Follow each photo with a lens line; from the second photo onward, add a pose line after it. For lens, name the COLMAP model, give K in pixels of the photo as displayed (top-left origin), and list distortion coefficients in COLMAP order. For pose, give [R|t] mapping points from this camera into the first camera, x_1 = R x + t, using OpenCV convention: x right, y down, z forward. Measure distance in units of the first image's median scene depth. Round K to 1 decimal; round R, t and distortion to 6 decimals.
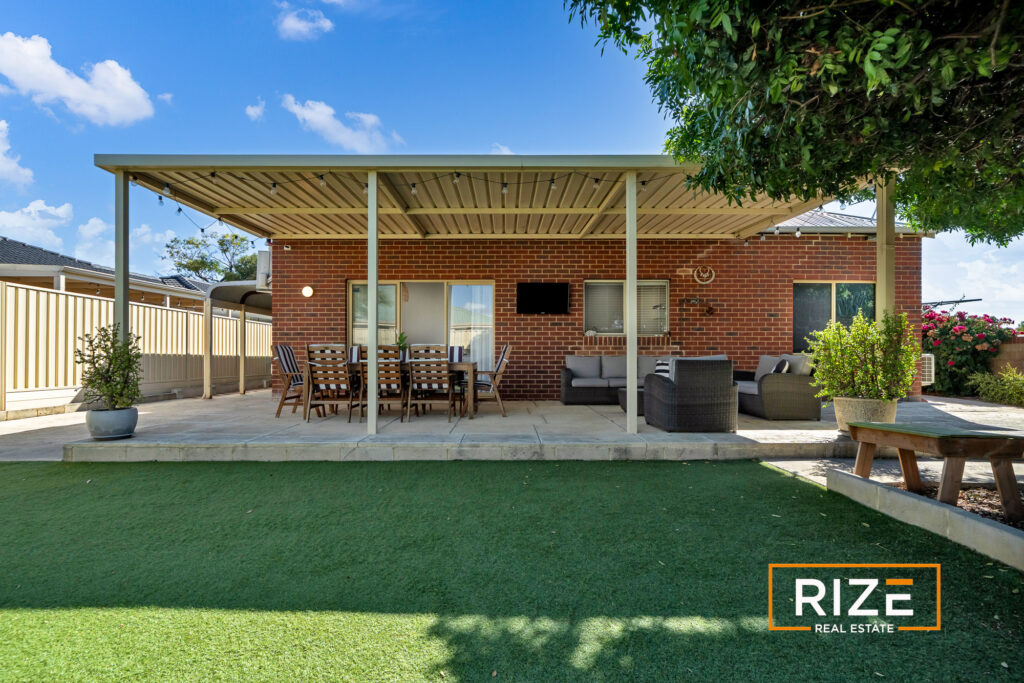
lens RADIAL K [[465.6, 0, 509.8], [0, 465.6, 348.6], [0, 0, 1]] dist [0.014733, 0.000173]
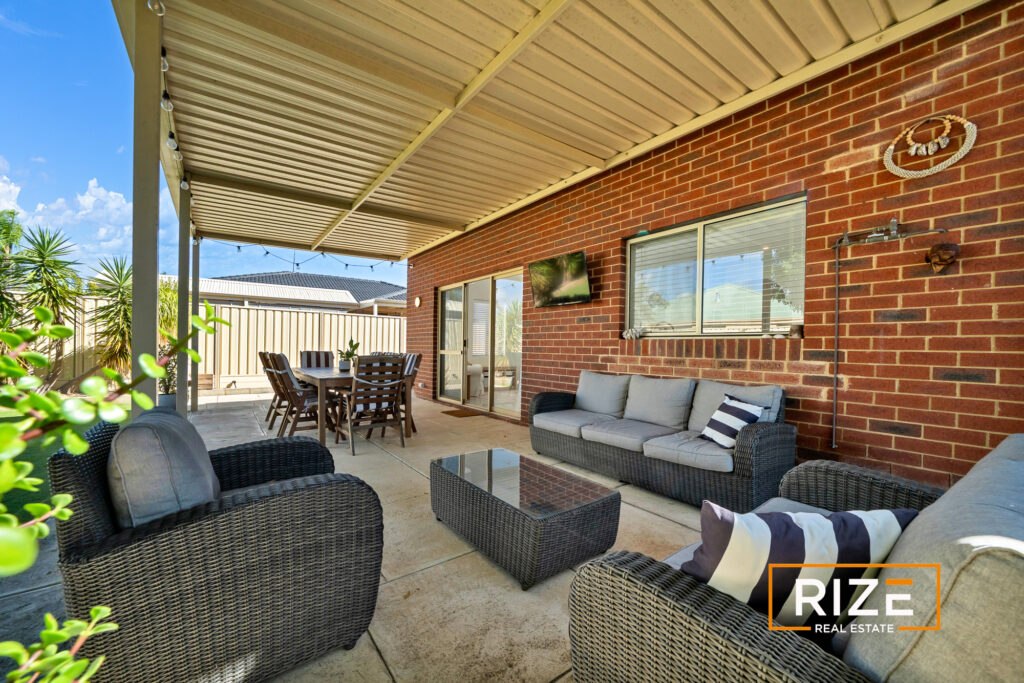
lens RADIAL K [[390.8, 0, 507.3], [0, 390.8, 344.8], [0, 0, 1]] dist [-0.002015, -0.000311]
pose [[0.598031, 0.001723, -0.801471, 0.459217], [0.013133, 0.999842, 0.011950, -0.027180], [0.801365, -0.017672, 0.597914, 0.599866]]
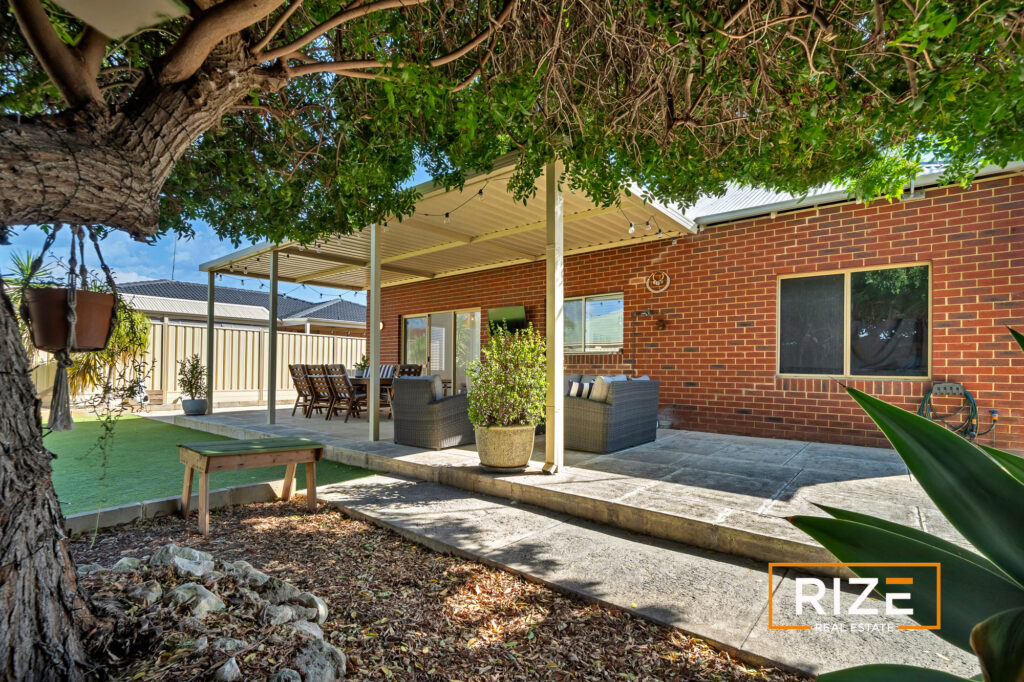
lens RADIAL K [[471.9, 0, 512.6], [0, 471.9, 351.2], [0, 0, 1]] dist [0.002073, 0.000052]
pose [[0.778952, -0.020530, -0.626747, 0.752767], [0.014389, 0.999786, -0.014867, -0.020617], [0.626918, 0.002562, 0.779081, 0.147732]]
